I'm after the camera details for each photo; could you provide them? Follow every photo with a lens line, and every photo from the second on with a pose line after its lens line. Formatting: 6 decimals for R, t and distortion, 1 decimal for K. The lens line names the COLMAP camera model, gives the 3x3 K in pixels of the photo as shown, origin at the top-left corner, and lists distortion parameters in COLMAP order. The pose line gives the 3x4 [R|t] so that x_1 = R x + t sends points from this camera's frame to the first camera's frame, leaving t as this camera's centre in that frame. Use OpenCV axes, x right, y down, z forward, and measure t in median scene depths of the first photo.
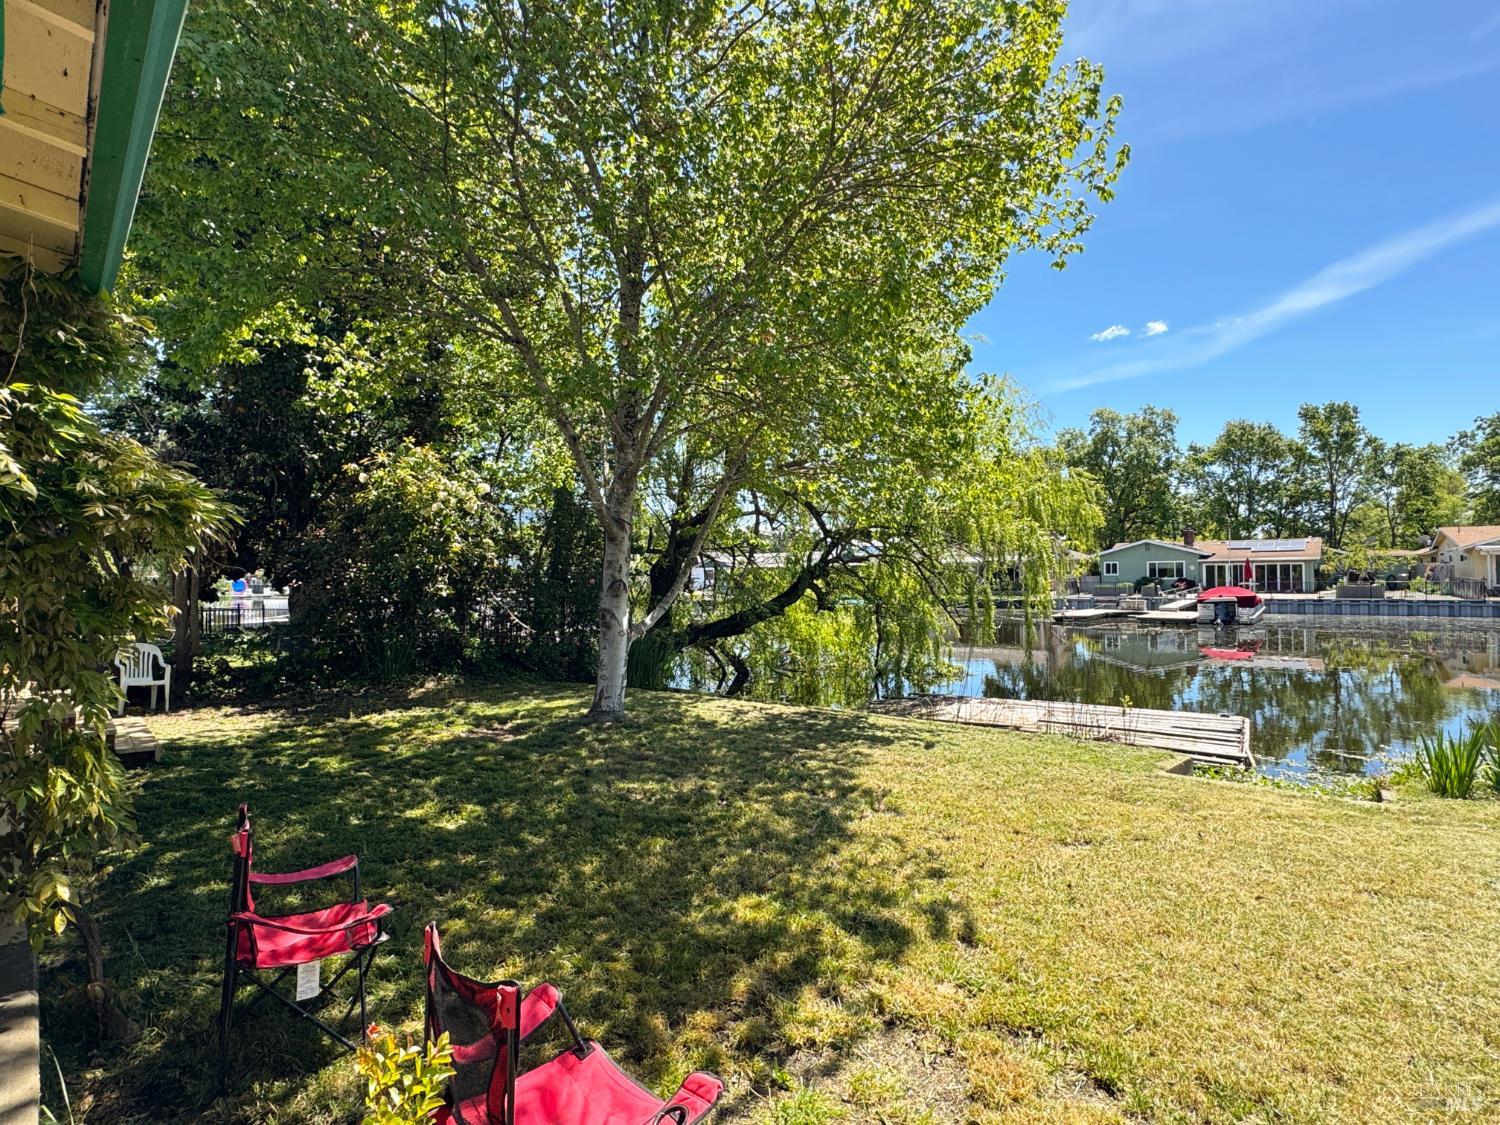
lens RADIAL K [[820.5, 0, 751.8], [0, 820.5, 560.2], [0, 0, 1]] dist [-0.000994, -0.000109]
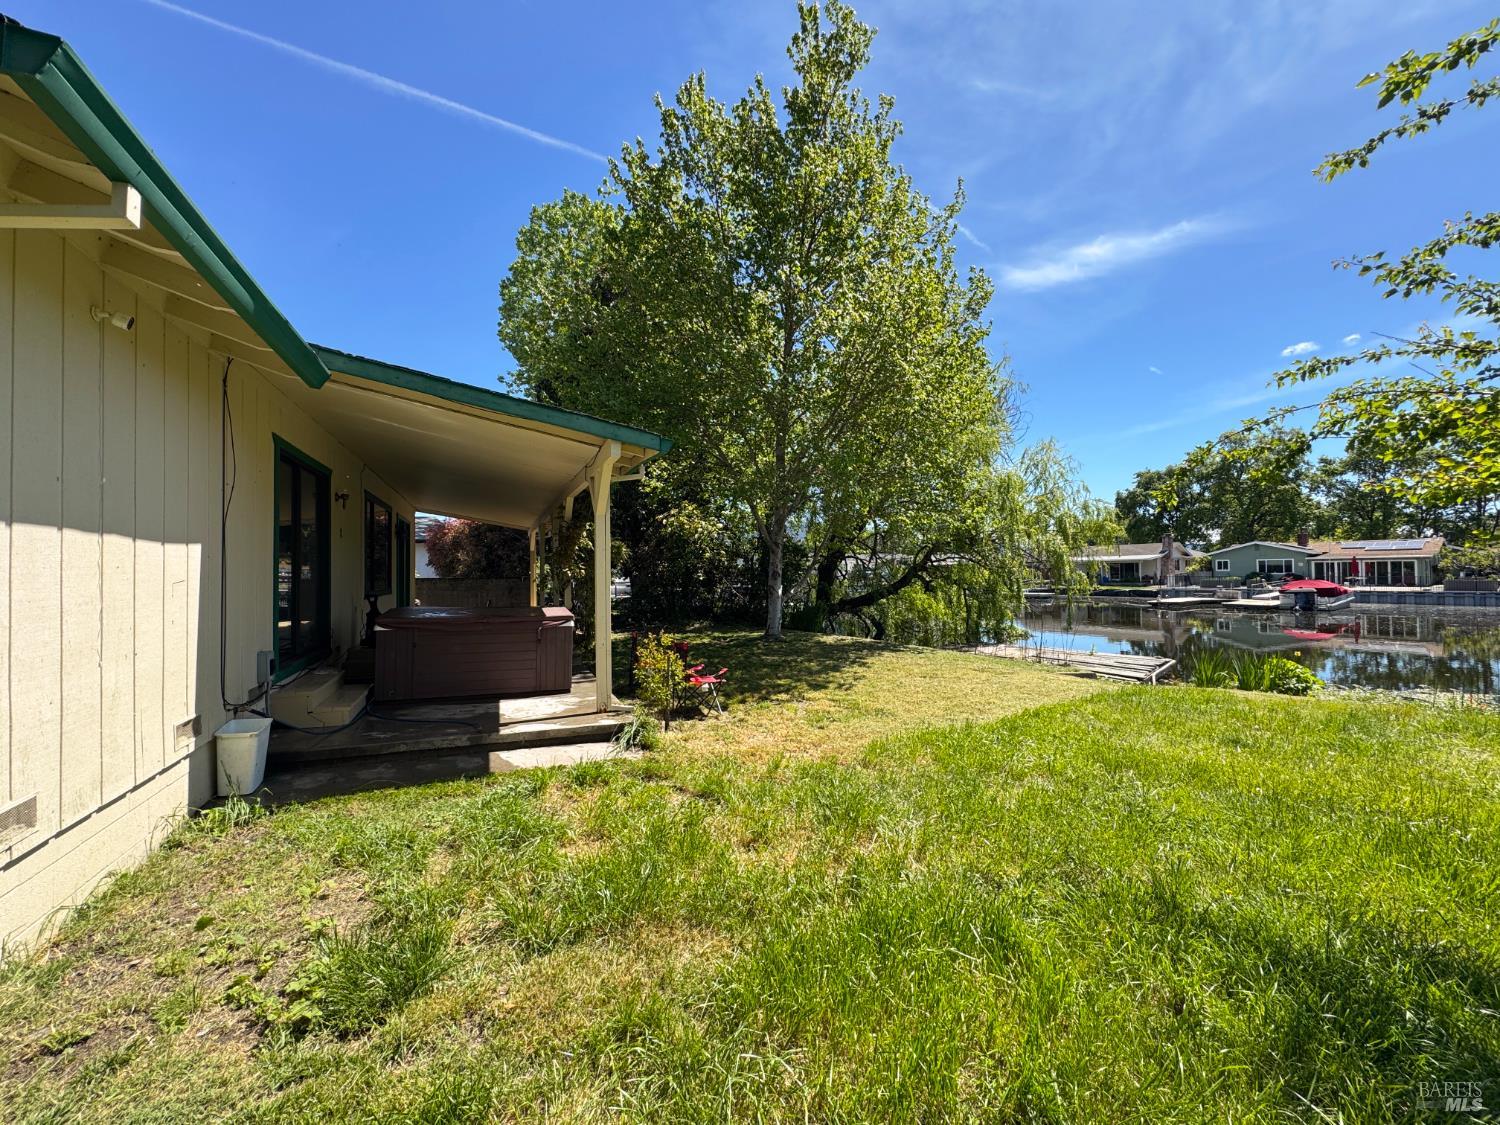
lens RADIAL K [[599.3, 0, 749.2], [0, 599.3, 559.6], [0, 0, 1]] dist [-0.001986, 0.000162]
pose [[0.953675, -0.004658, -0.300803, 0.051606], [0.004576, 0.999989, -0.000977, -0.001121], [0.300805, -0.000445, 0.953686, -0.106066]]
